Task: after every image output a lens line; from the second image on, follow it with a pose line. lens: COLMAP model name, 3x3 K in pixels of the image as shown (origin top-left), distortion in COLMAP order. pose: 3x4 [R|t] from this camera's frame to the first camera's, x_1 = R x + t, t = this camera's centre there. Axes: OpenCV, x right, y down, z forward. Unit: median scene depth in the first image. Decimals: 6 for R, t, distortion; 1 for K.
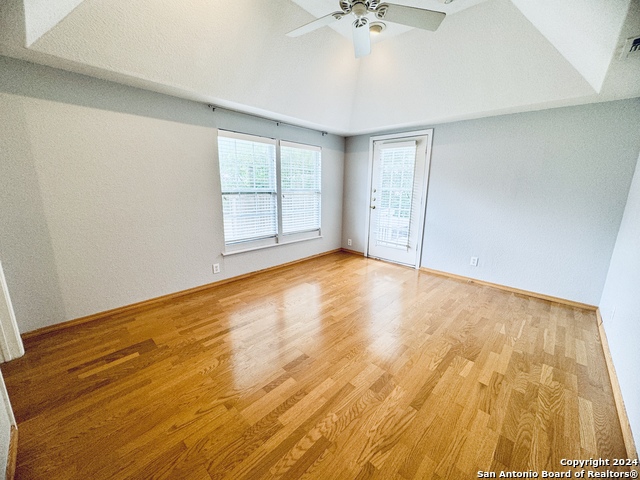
lens RADIAL K [[257.1, 0, 318.9], [0, 257.1, 241.6], [0, 0, 1]] dist [-0.002831, -0.000011]
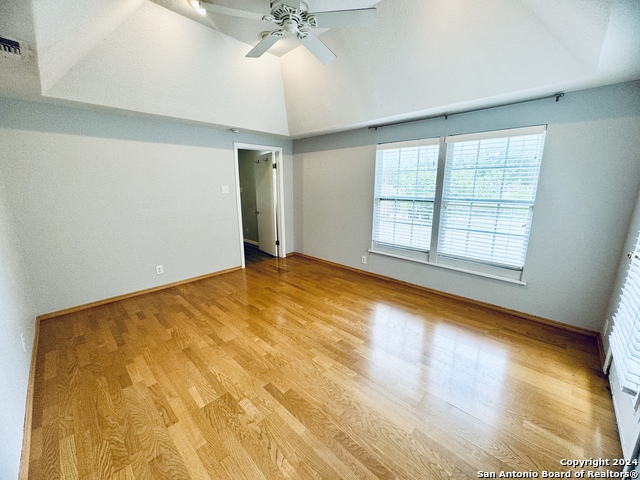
lens RADIAL K [[257.1, 0, 318.5], [0, 257.1, 239.2], [0, 0, 1]] dist [-0.002831, -0.000011]
pose [[-0.015061, 0.191889, -0.981301, 0.766508], [-0.215818, 0.957655, 0.190577, -0.170770], [0.976317, 0.214652, 0.026990, 0.722859]]
